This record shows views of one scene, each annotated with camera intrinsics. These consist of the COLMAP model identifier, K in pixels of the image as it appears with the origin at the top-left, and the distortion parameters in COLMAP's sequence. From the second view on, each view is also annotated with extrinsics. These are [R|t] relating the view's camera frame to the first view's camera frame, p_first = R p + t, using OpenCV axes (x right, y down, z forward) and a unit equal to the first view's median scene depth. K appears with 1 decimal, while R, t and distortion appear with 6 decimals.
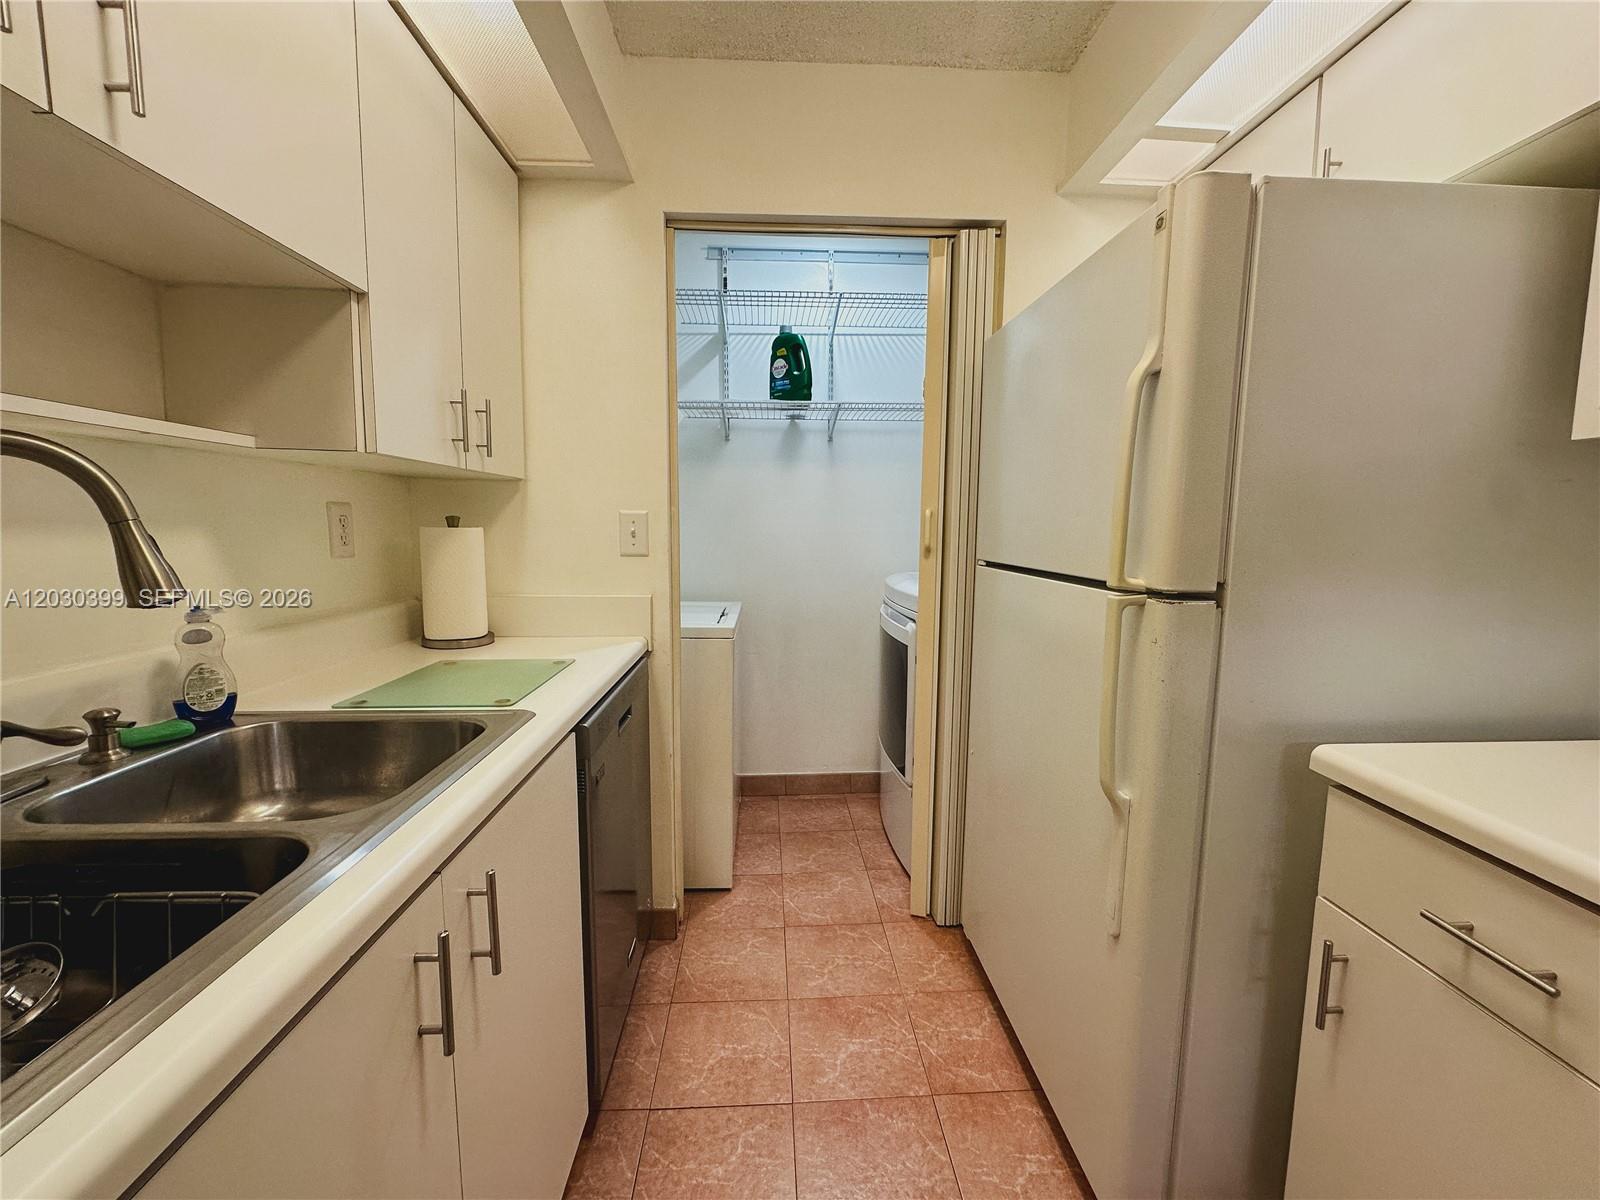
lens RADIAL K [[639.8, 0, 800.0], [0, 639.8, 600.0], [0, 0, 1]] dist [-0.012343, 0.000026]
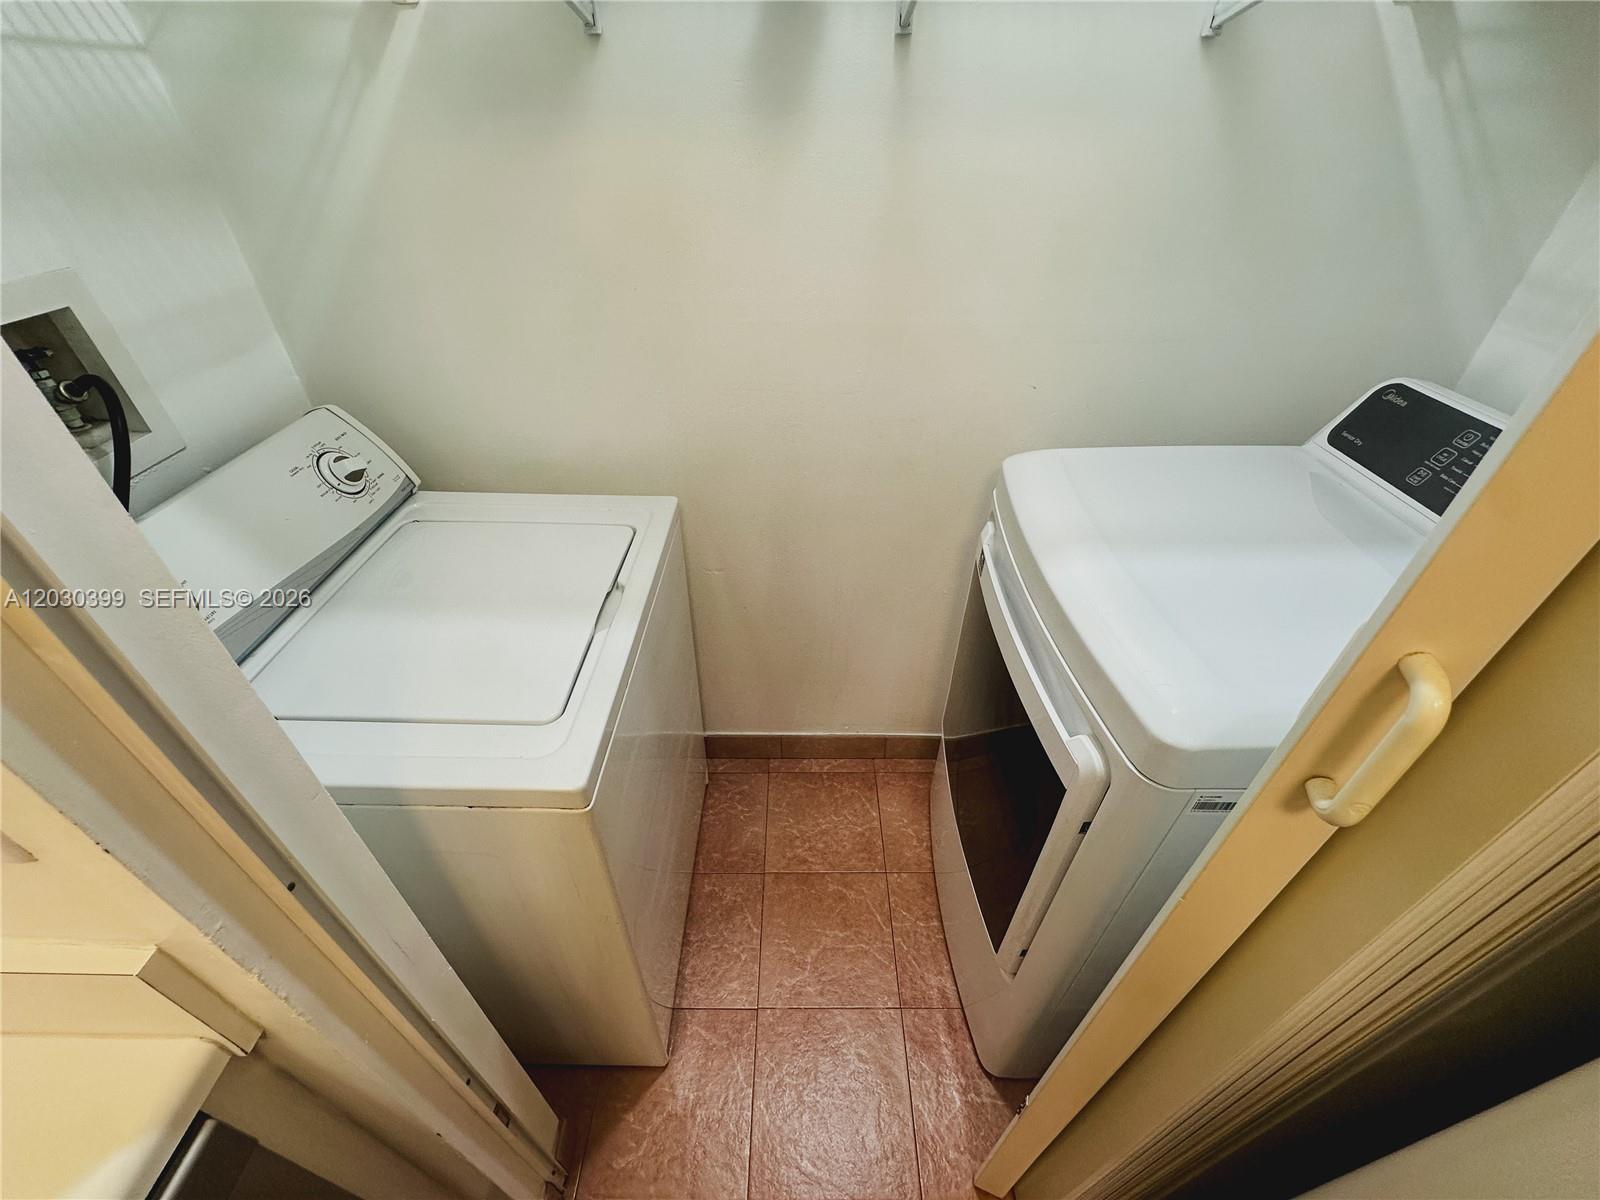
lens RADIAL K [[639.8, 0, 800.0], [0, 639.8, 600.0], [0, 0, 1]] dist [-0.012343, 0.000026]
pose [[0.998404, 0.036599, -0.043012, 0.020341], [-0.009360, 0.858302, 0.513060, -0.184237], [0.055695, -0.511838, 0.857274, 0.623342]]
